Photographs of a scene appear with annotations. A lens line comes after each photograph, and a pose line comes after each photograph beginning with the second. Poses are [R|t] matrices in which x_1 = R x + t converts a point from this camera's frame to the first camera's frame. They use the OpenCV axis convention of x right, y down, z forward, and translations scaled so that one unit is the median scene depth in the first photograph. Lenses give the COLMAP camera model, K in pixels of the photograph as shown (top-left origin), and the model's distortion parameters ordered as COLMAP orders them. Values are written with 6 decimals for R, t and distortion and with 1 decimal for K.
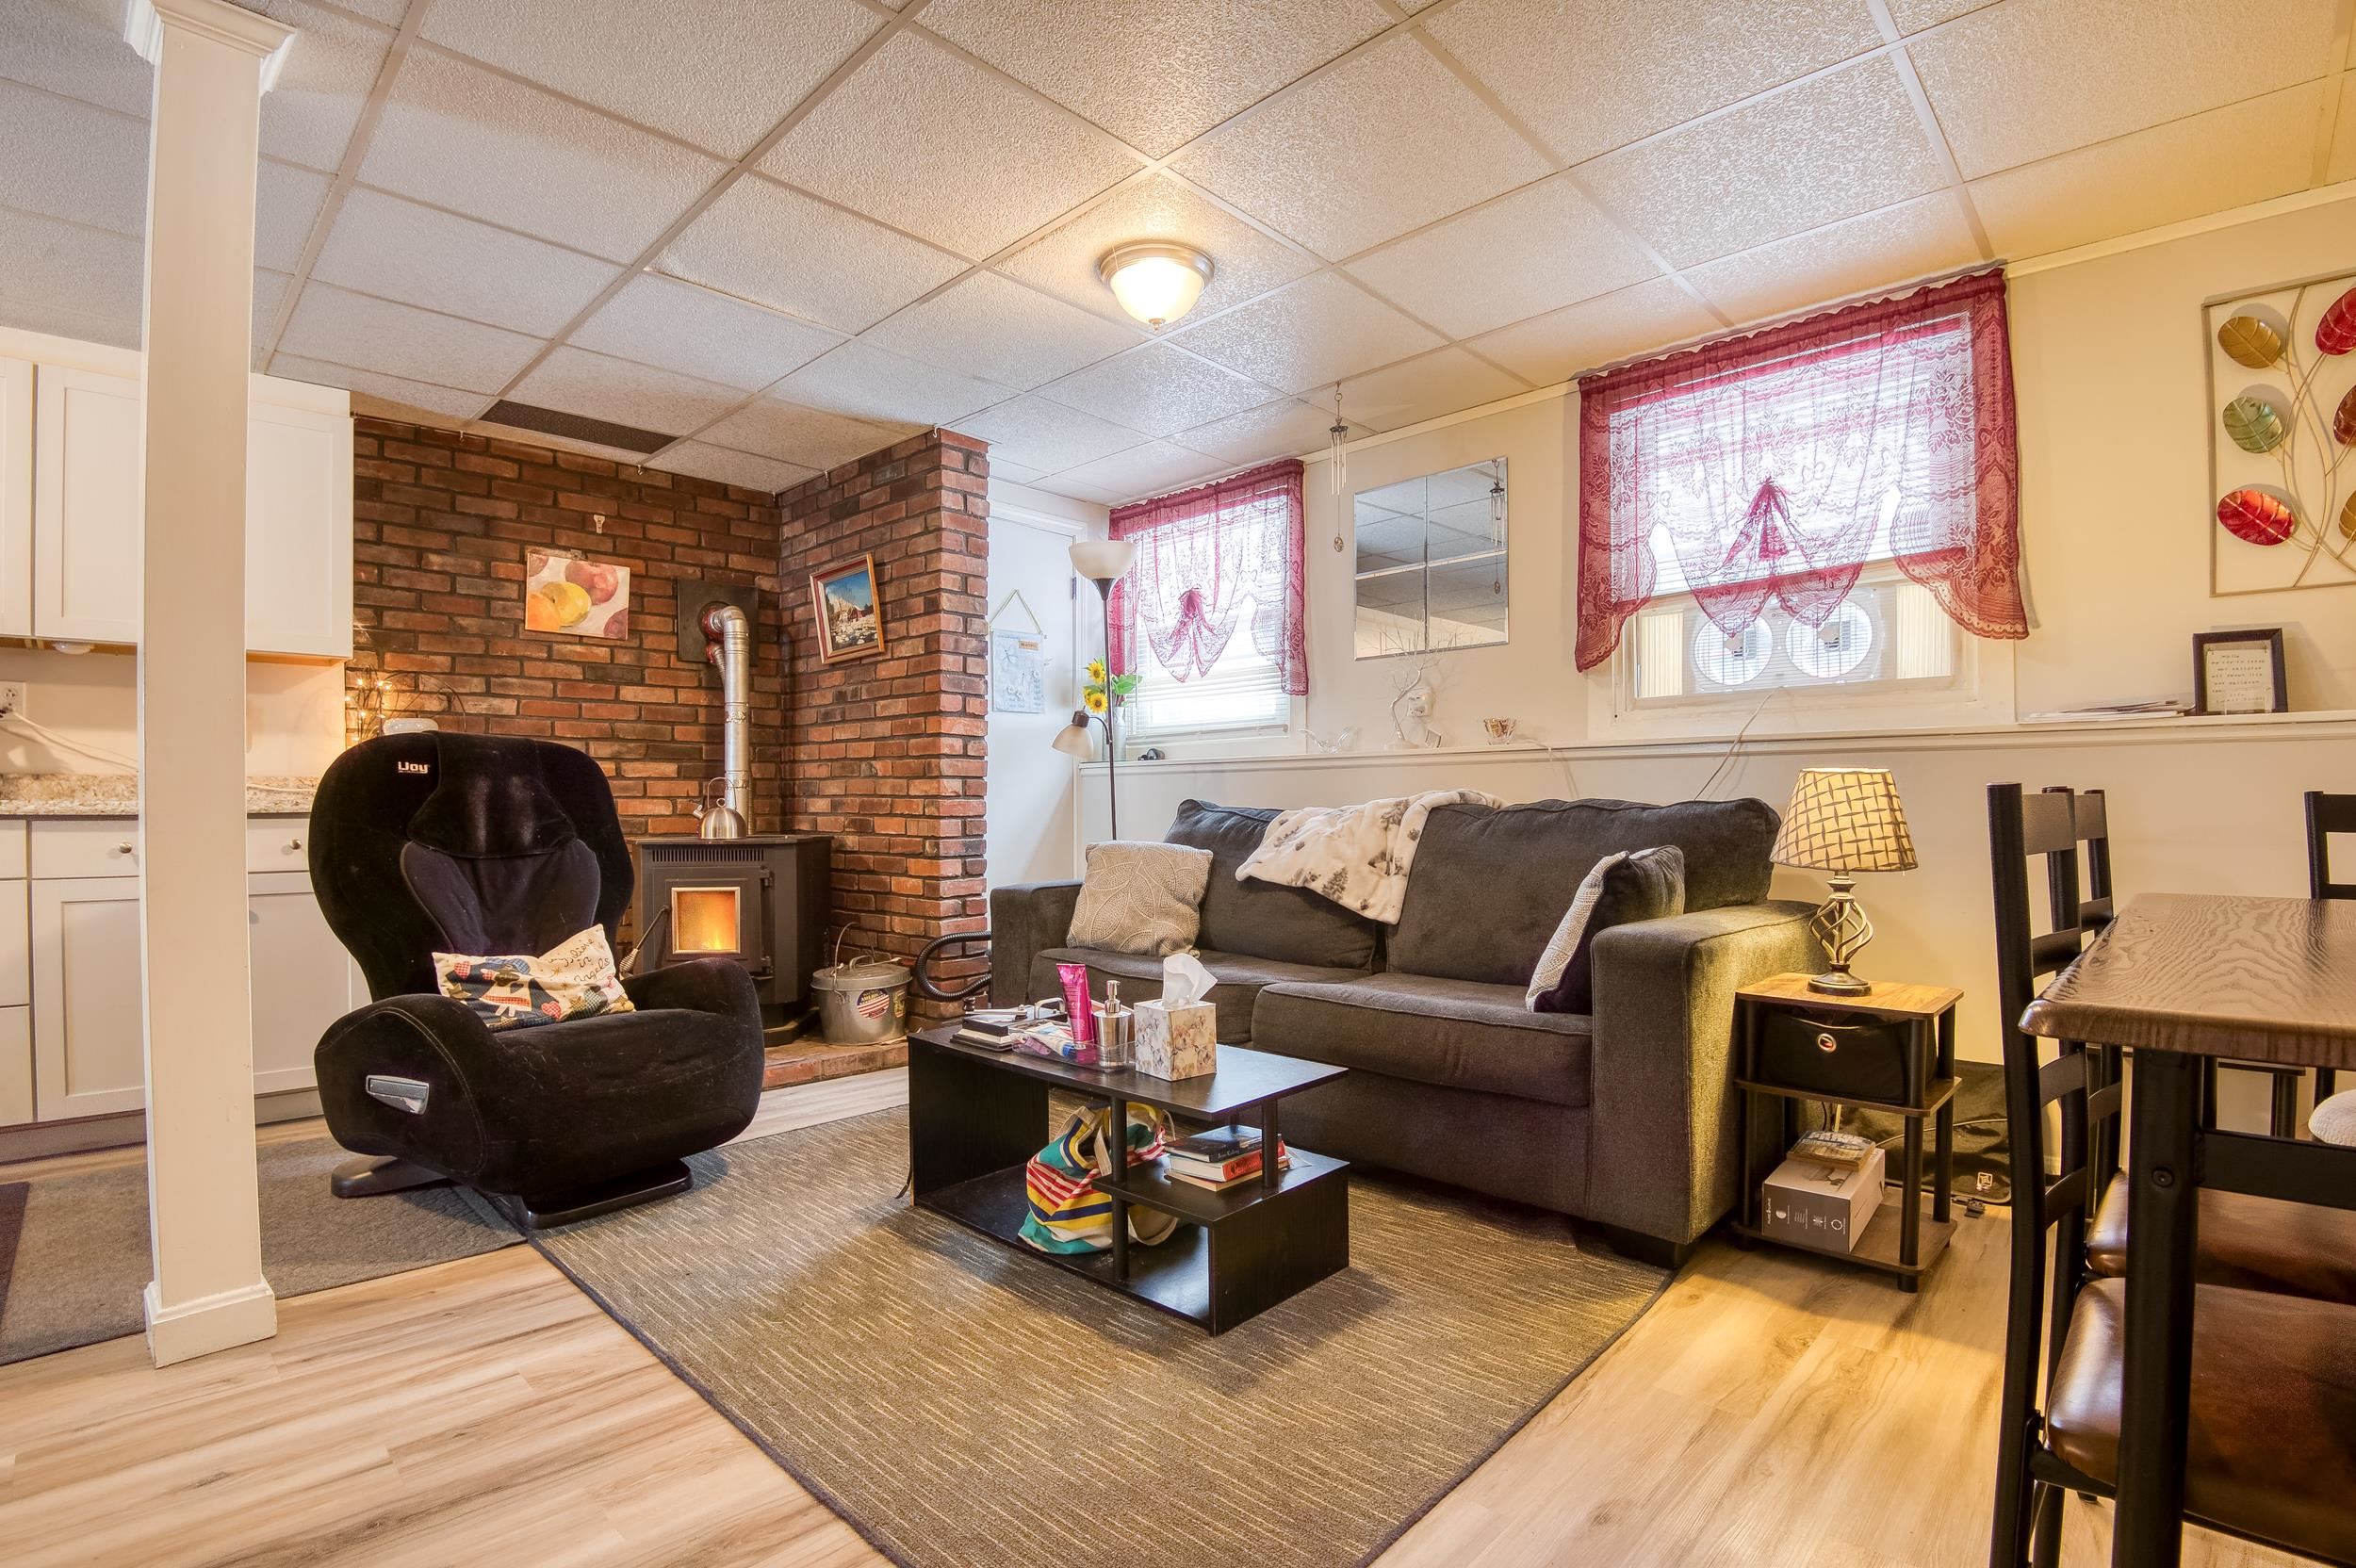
lens RADIAL K [[1089.3, 0, 1146.2], [0, 1089.3, 824.6], [0, 0, 1]] dist [-0.016942, -0.009292]
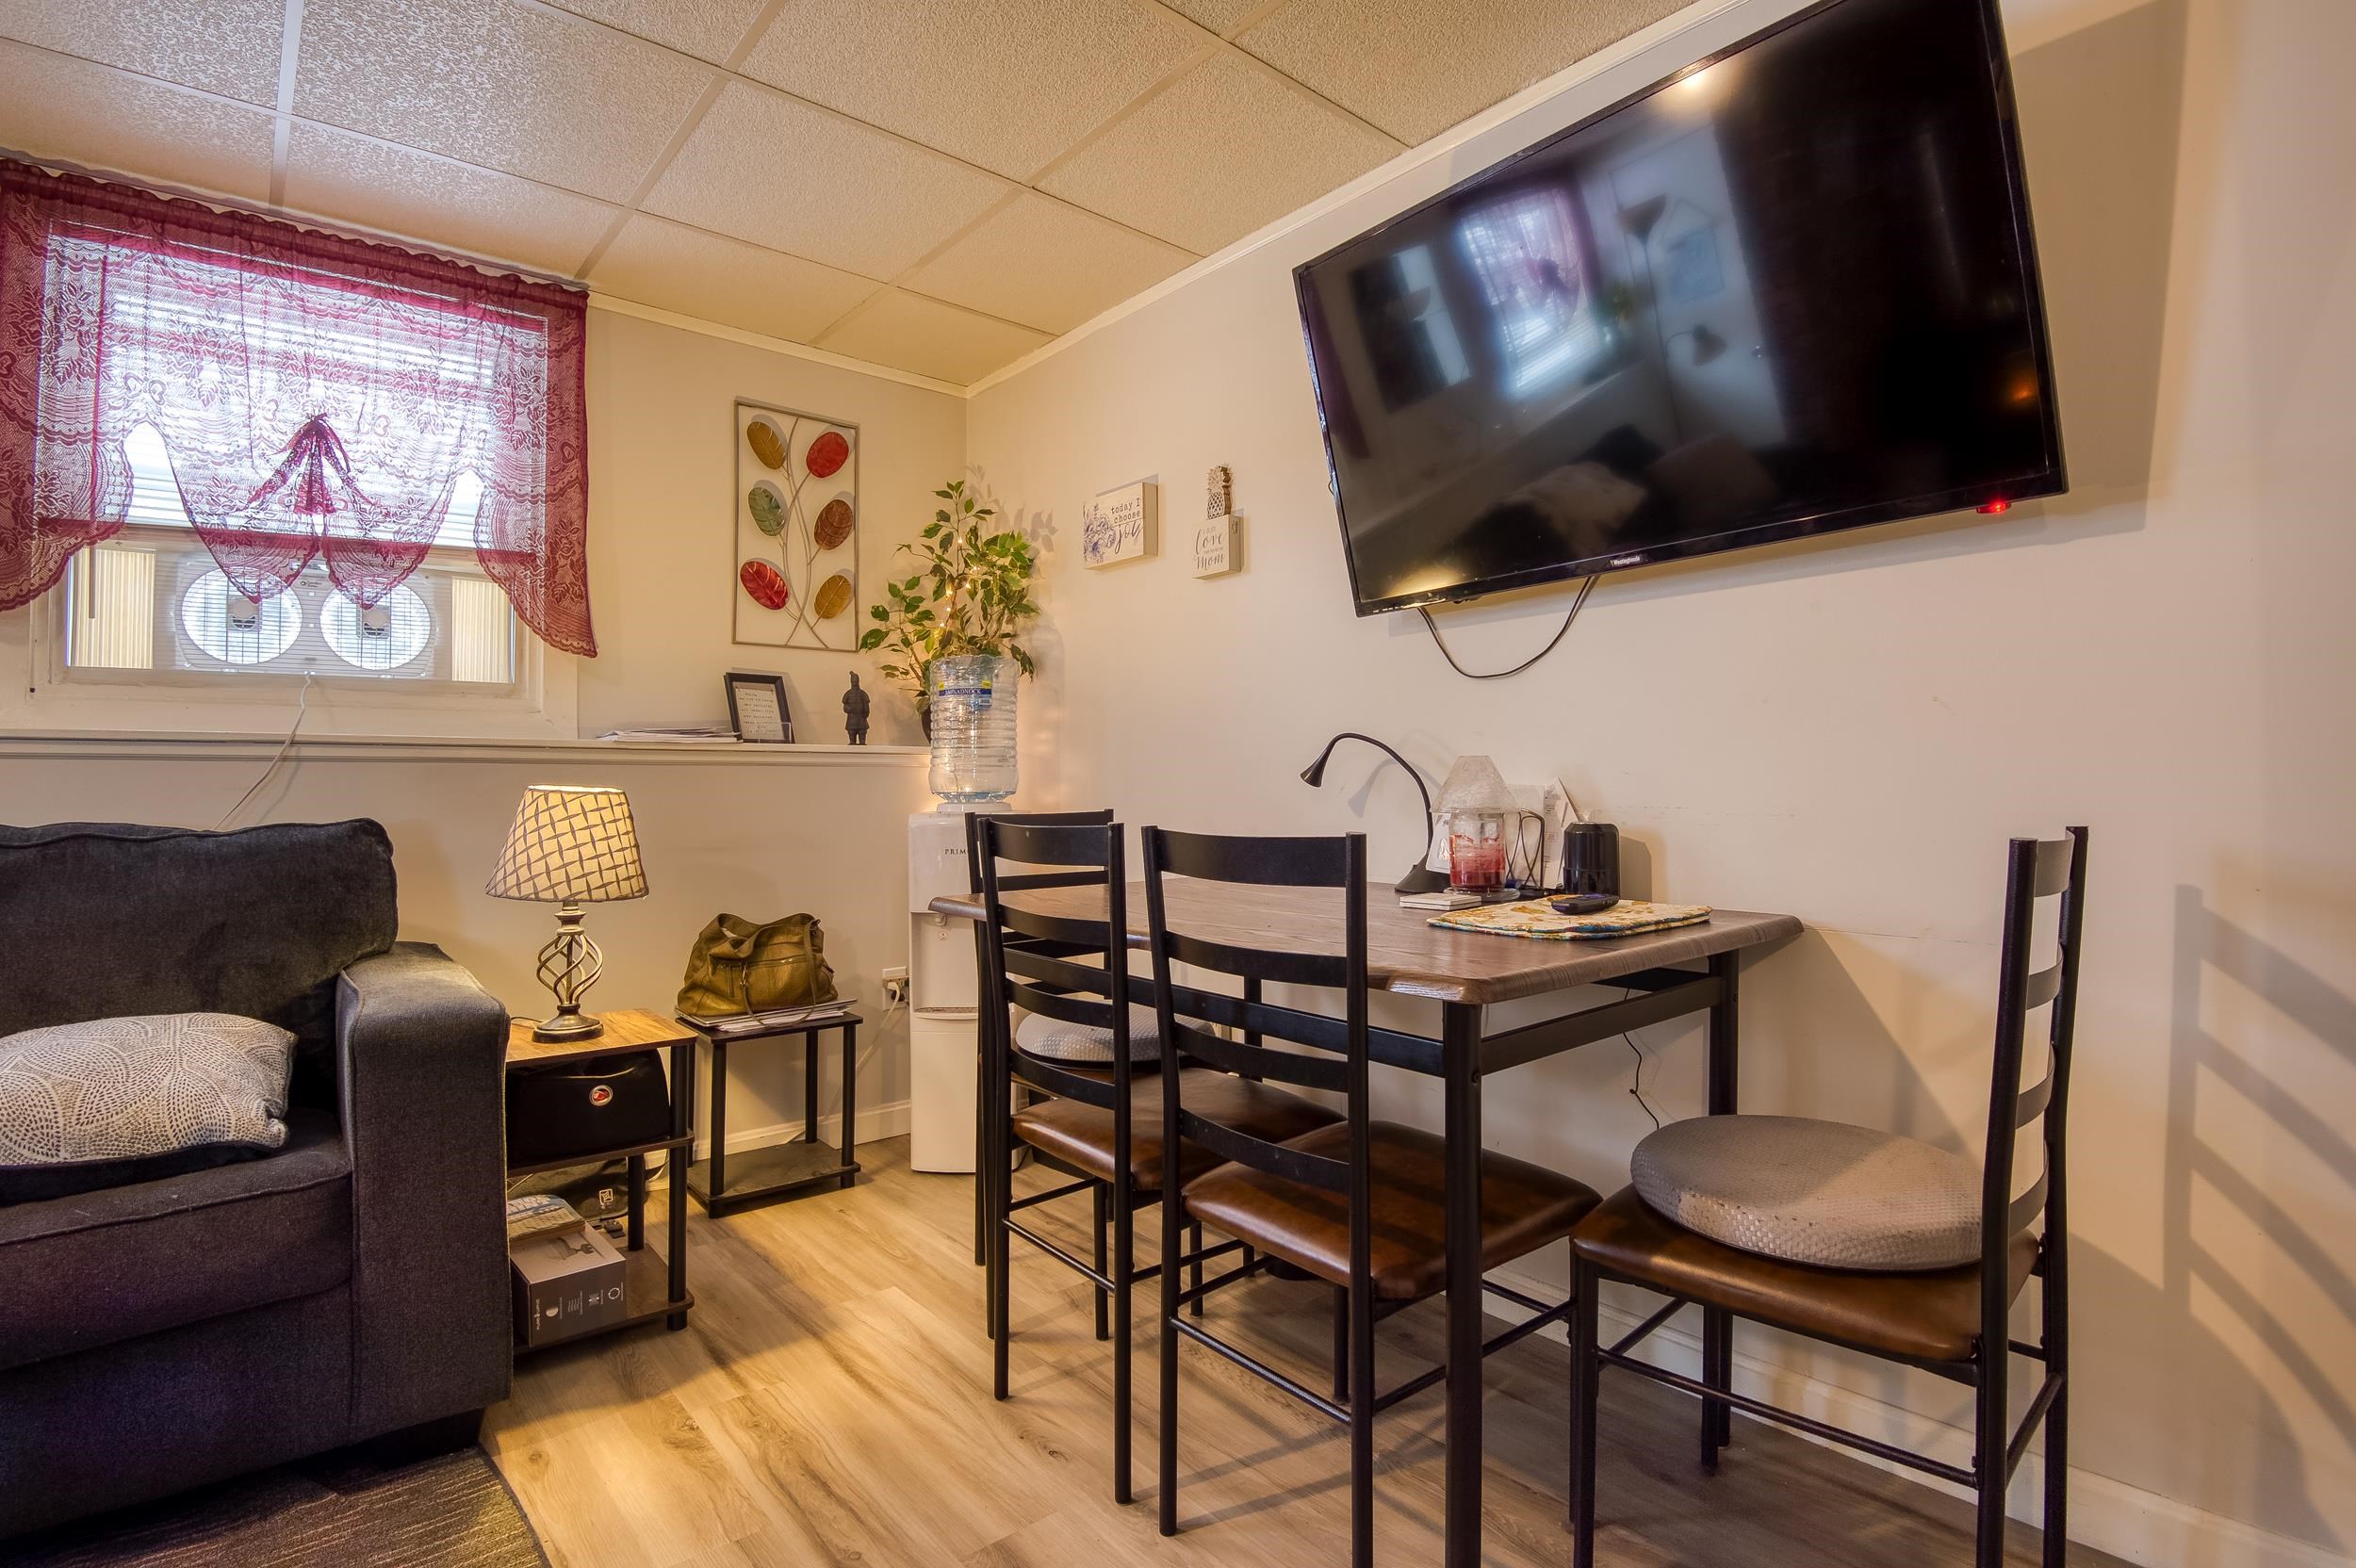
lens RADIAL K [[1140.2, 0, 1187.5], [0, 1140.2, 769.6], [0, 0, 1]] dist [-0.050975, -0.000920]
pose [[0.068235, 0.017954, 0.997508, -0.200988], [0.025959, 0.999468, -0.019765, -0.027742], [-0.997332, 0.027243, 0.067732, 0.341007]]
